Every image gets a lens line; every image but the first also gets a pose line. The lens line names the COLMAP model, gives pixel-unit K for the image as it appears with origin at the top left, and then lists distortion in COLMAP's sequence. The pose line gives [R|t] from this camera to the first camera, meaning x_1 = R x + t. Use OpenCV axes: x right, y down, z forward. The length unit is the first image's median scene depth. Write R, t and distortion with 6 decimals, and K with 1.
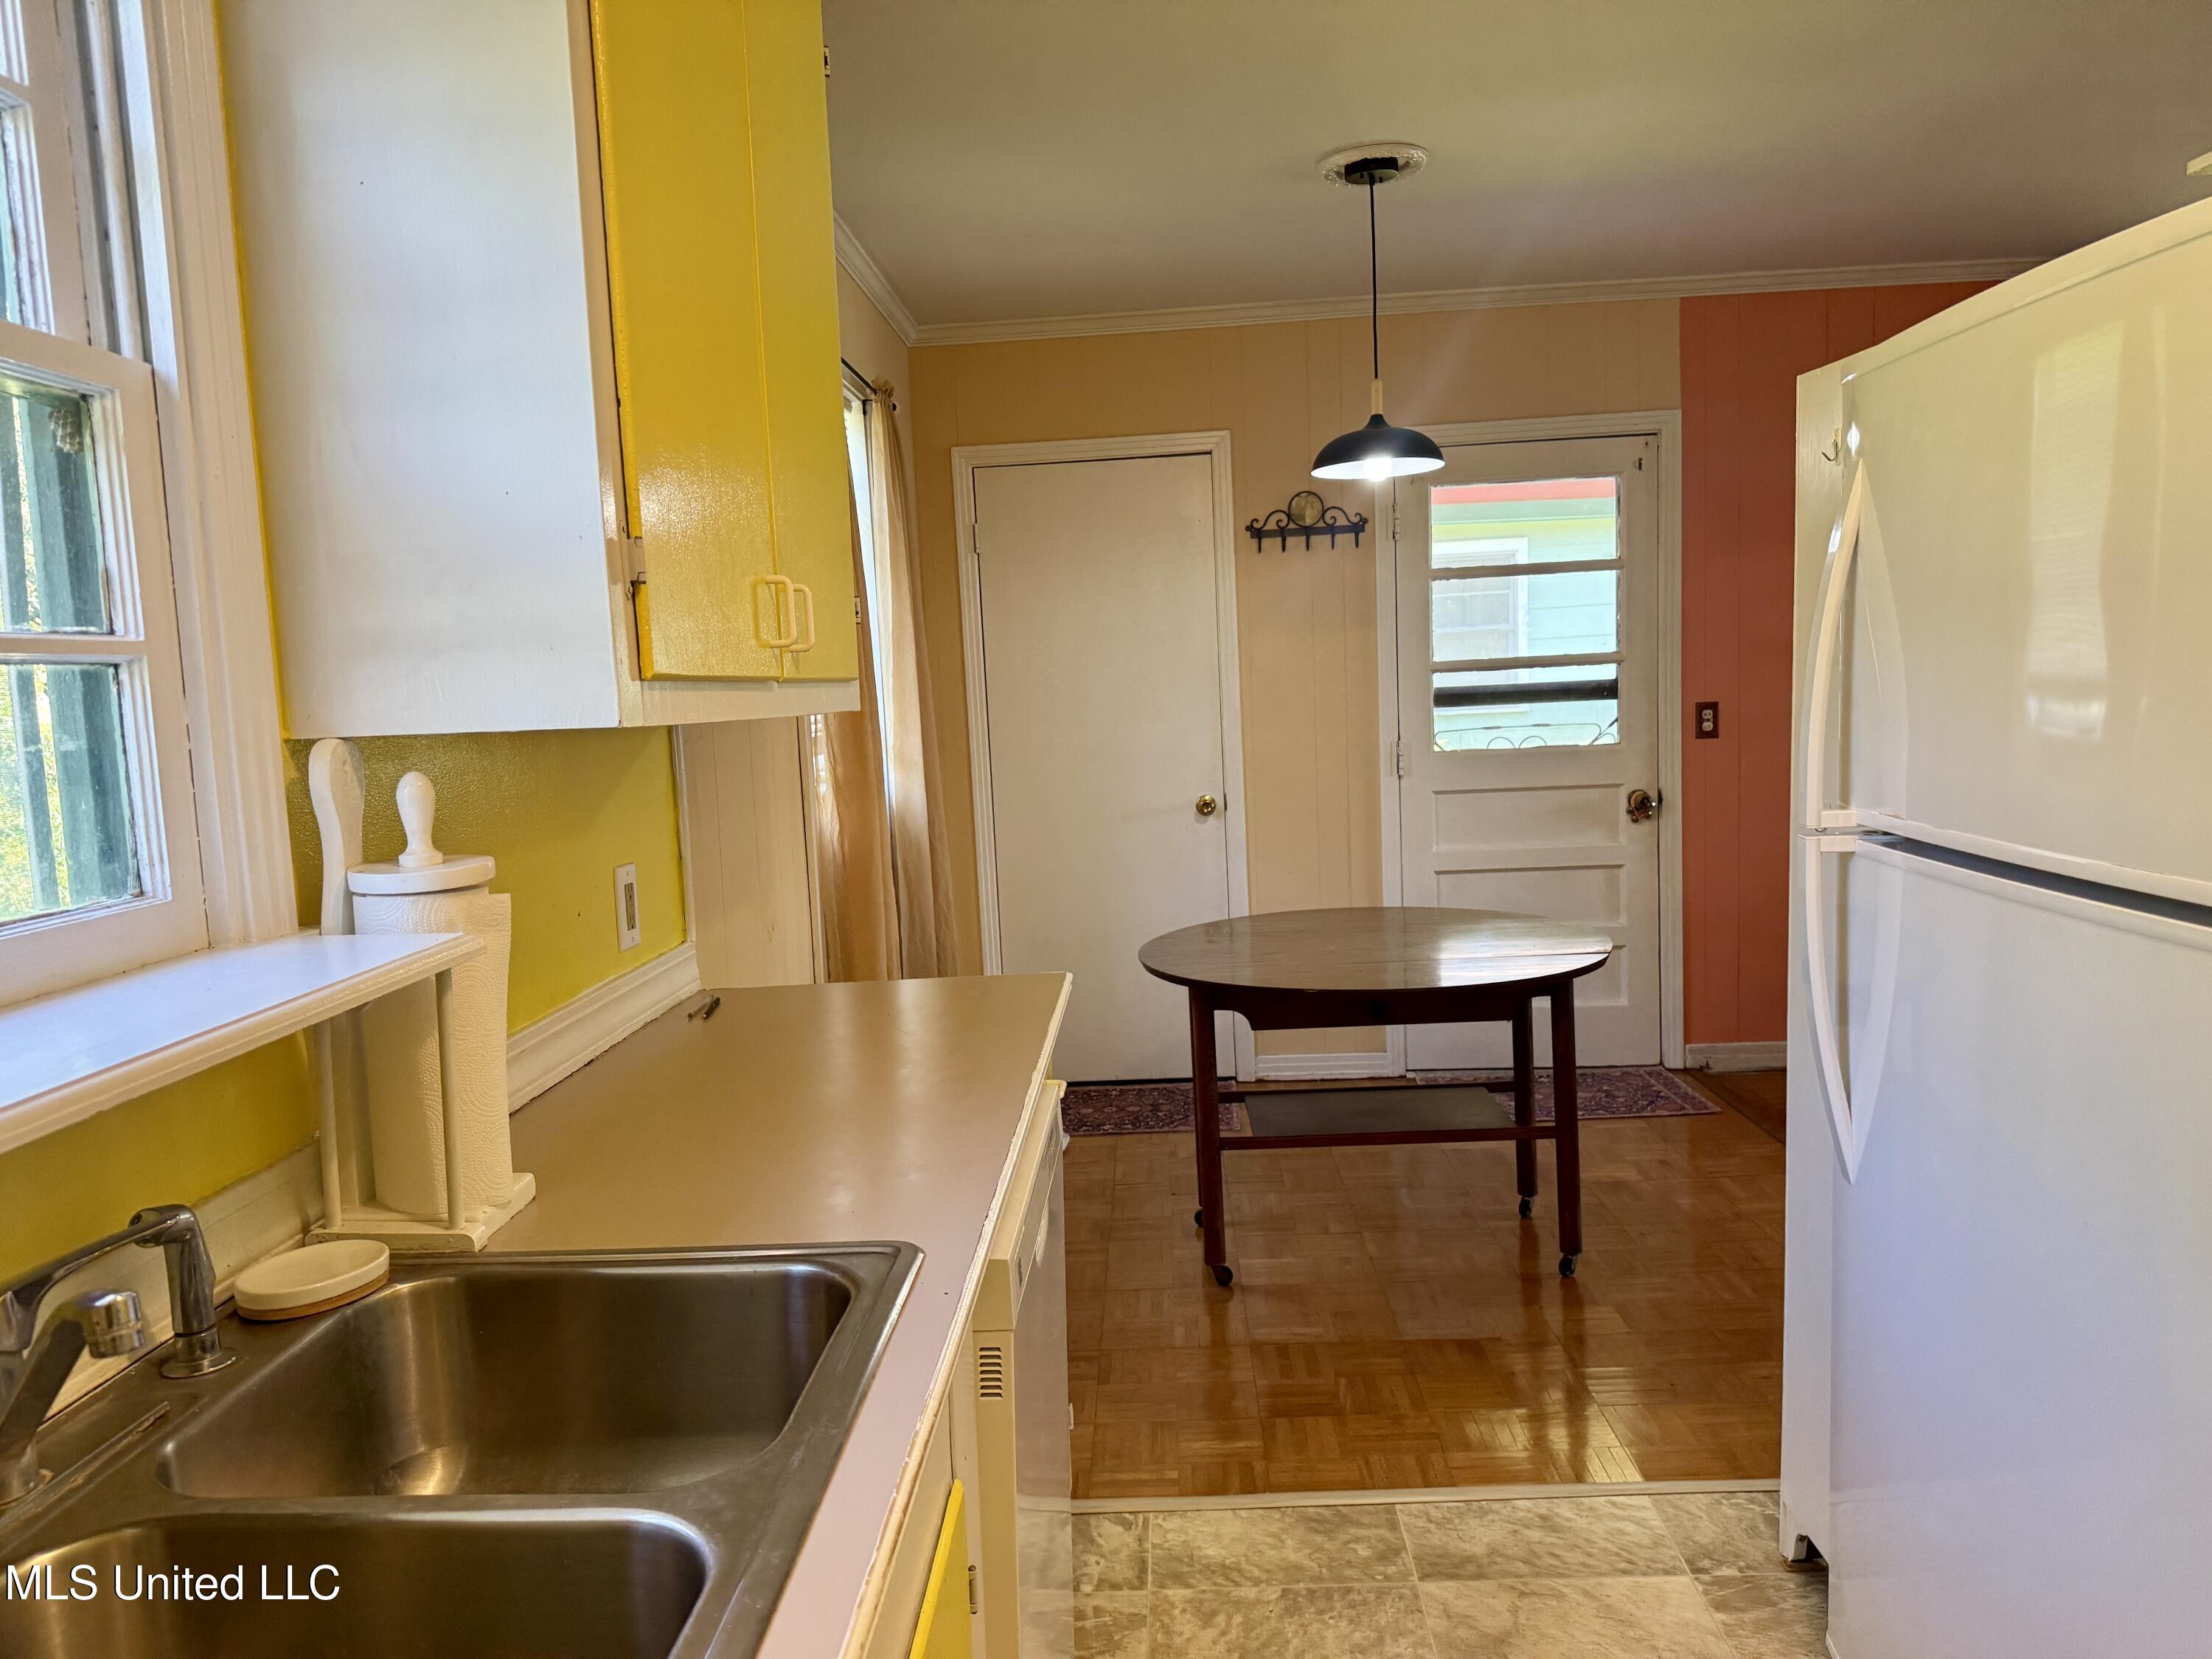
lens RADIAL K [[1536.4, 0, 1107.7], [0, 1536.4, 832.7], [0, 0, 1]] dist [0.107261, -0.118705]
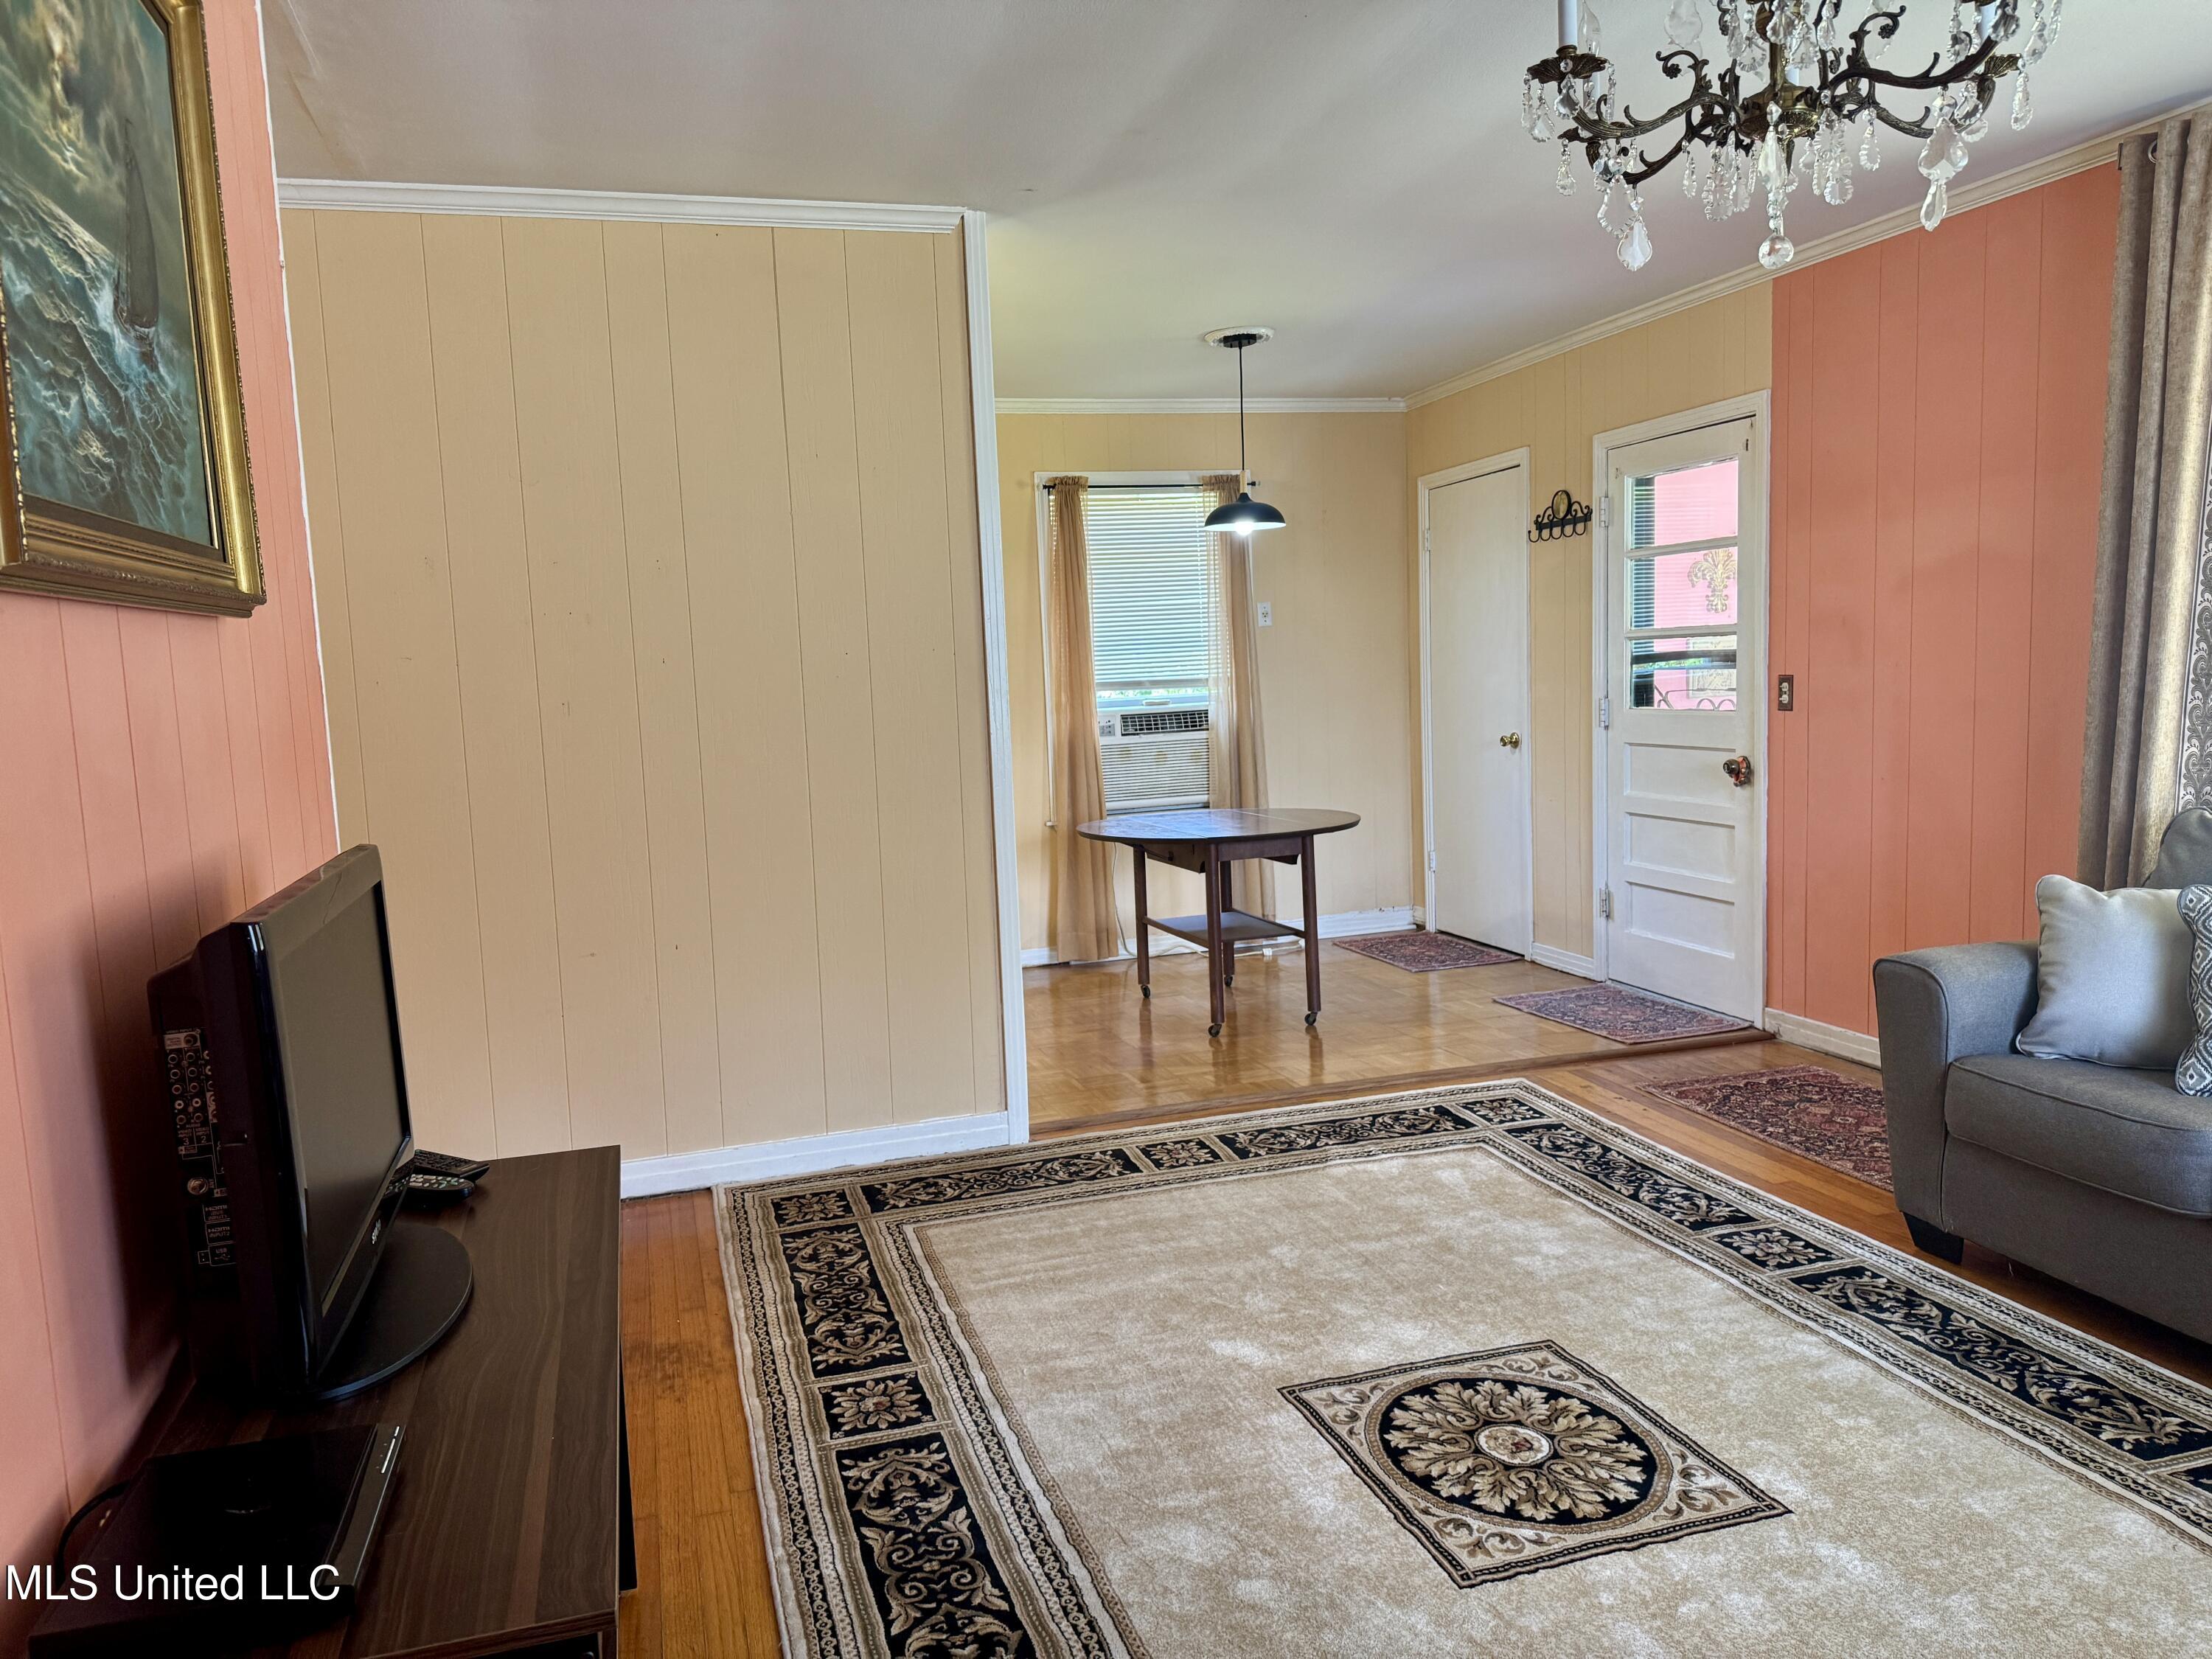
lens RADIAL K [[1559.9, 0, 1099.6], [0, 1559.9, 836.7], [0, 0, 1]] dist [0.009251, -0.015569]
pose [[0.325040, 0.134679, -0.936061, 1.216618], [-0.063841, 0.990674, 0.120368, -0.074175], [0.943543, 0.020635, 0.330607, 0.248796]]
